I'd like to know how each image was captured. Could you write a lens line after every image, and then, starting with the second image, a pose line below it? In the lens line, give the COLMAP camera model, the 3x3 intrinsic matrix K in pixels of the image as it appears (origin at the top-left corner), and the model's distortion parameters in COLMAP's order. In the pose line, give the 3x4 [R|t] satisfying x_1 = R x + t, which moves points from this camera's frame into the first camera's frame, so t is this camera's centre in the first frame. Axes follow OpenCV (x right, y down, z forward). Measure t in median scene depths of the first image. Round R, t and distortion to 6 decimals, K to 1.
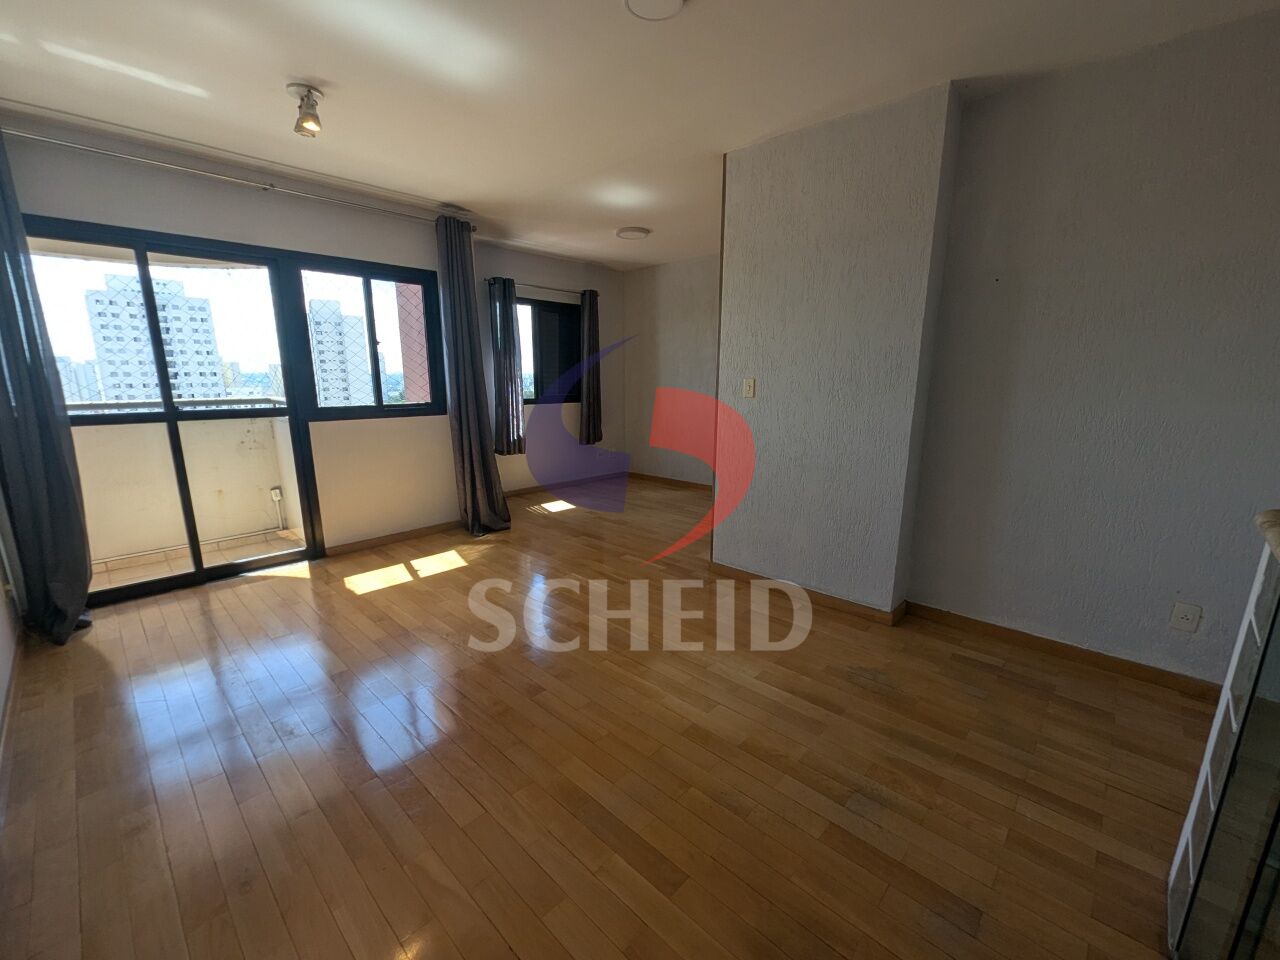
lens RADIAL K [[530.7, 0, 644.7], [0, 530.7, 494.9], [0, 0, 1]] dist [0.000848, -0.000372]
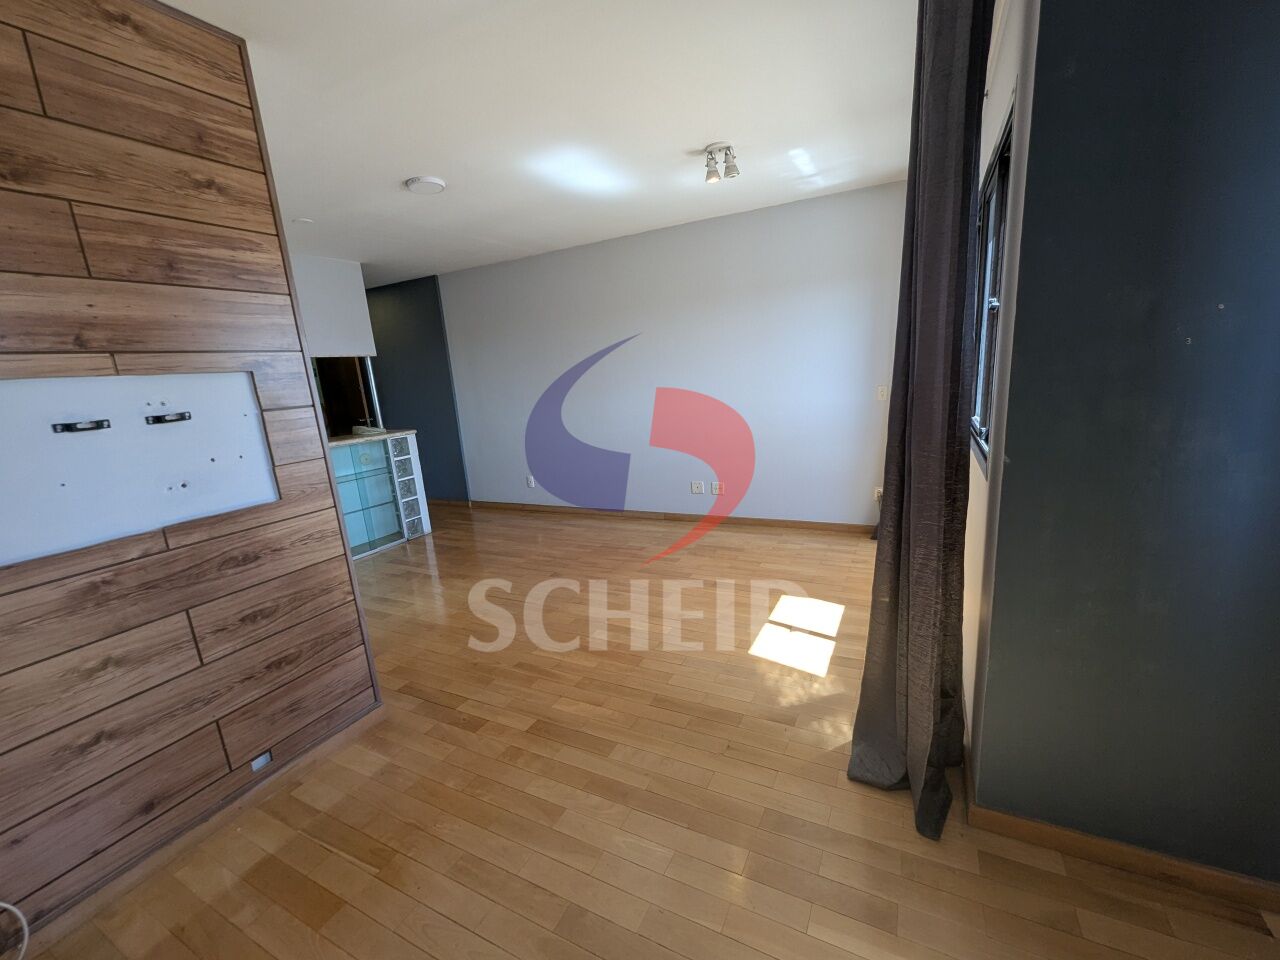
lens RADIAL K [[530.7, 0, 644.7], [0, 530.7, 494.9], [0, 0, 1]] dist [0.000848, -0.000372]
pose [[-0.958334, 0.126822, -0.255954, -0.046427], [0.004782, 0.903036, 0.429539, -0.381078], [0.285611, 0.410418, -0.866016, 1.561681]]
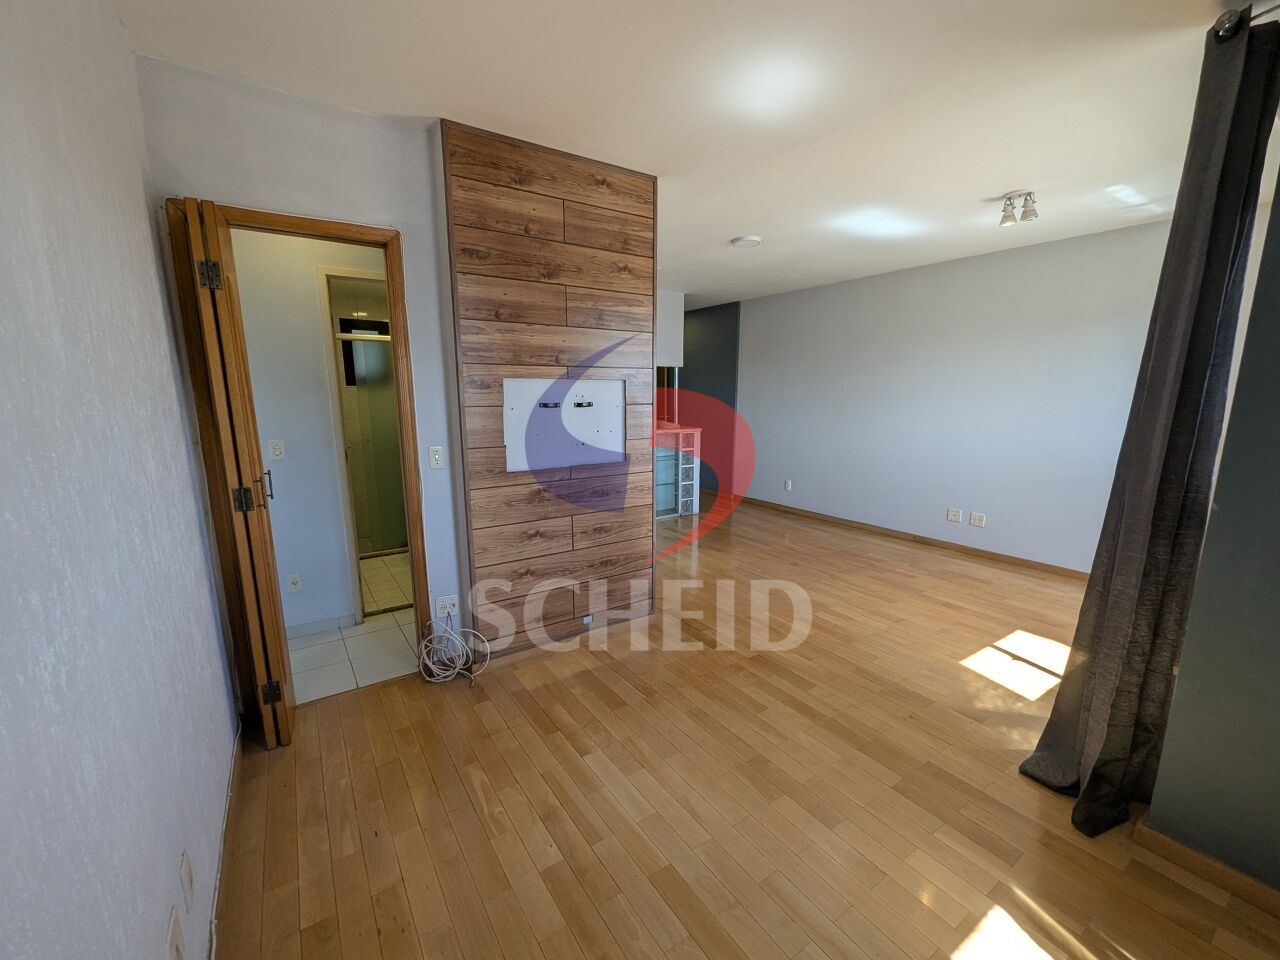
lens RADIAL K [[530.7, 0, 644.7], [0, 530.7, 494.9], [0, 0, 1]] dist [0.000848, -0.000372]
pose [[-0.975934, -0.045291, 0.213310, -0.043686], [0.045088, 0.915145, 0.400595, -0.436611], [-0.213353, 0.400572, -0.891079, 1.764002]]
